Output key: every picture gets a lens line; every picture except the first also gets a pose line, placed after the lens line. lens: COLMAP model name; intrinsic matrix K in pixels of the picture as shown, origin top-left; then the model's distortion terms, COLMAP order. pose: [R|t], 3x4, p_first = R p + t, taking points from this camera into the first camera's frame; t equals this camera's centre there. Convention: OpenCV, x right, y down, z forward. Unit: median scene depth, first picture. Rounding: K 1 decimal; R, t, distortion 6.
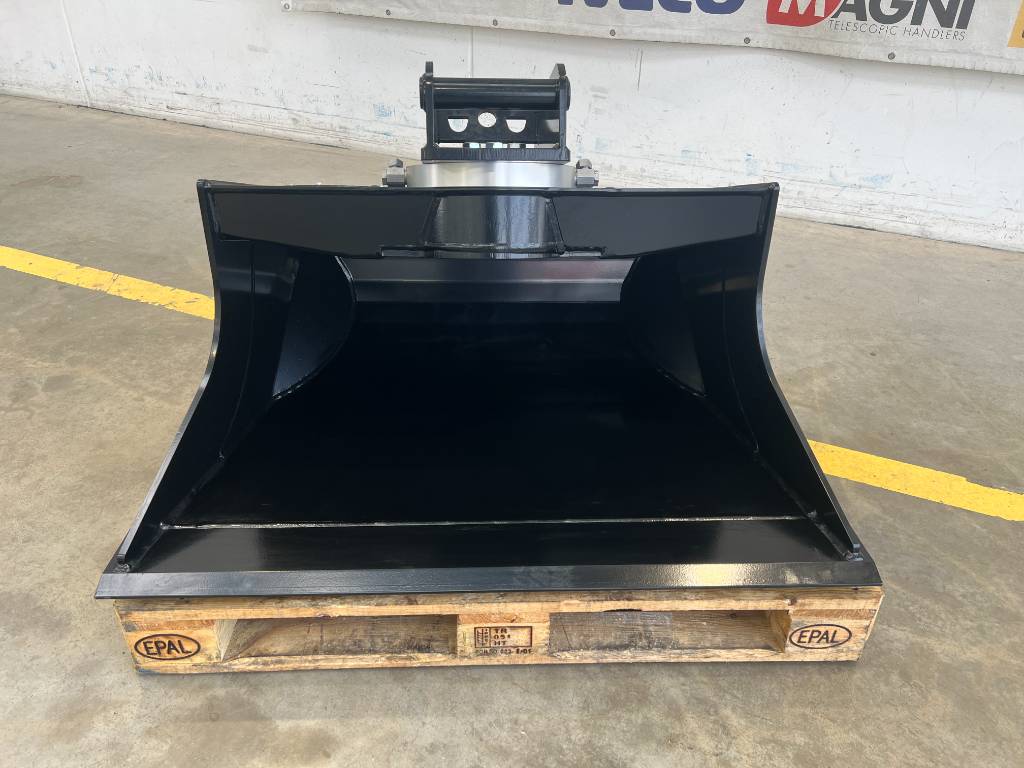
lens RADIAL K [[771.7, 0, 512.1], [0, 771.7, 389.6], [0, 0, 1]] dist [0.049669, -0.053606]
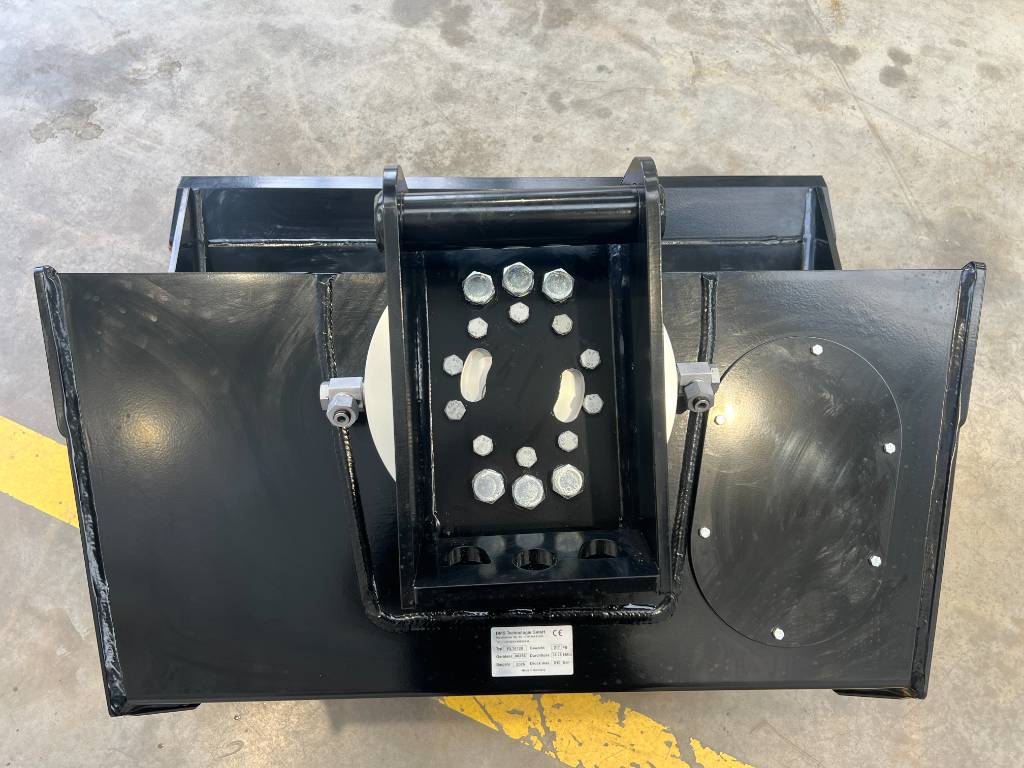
lens RADIAL K [[771.7, 0, 515.6], [0, 771.7, 381.7], [0, 0, 1]] dist [0.049669, -0.053606]
pose [[-0.998958, -0.034049, -0.030392, -0.007107], [-0.024786, -0.154409, 0.987696, -0.837064], [-0.038323, 0.987420, 0.153404, 0.940021]]
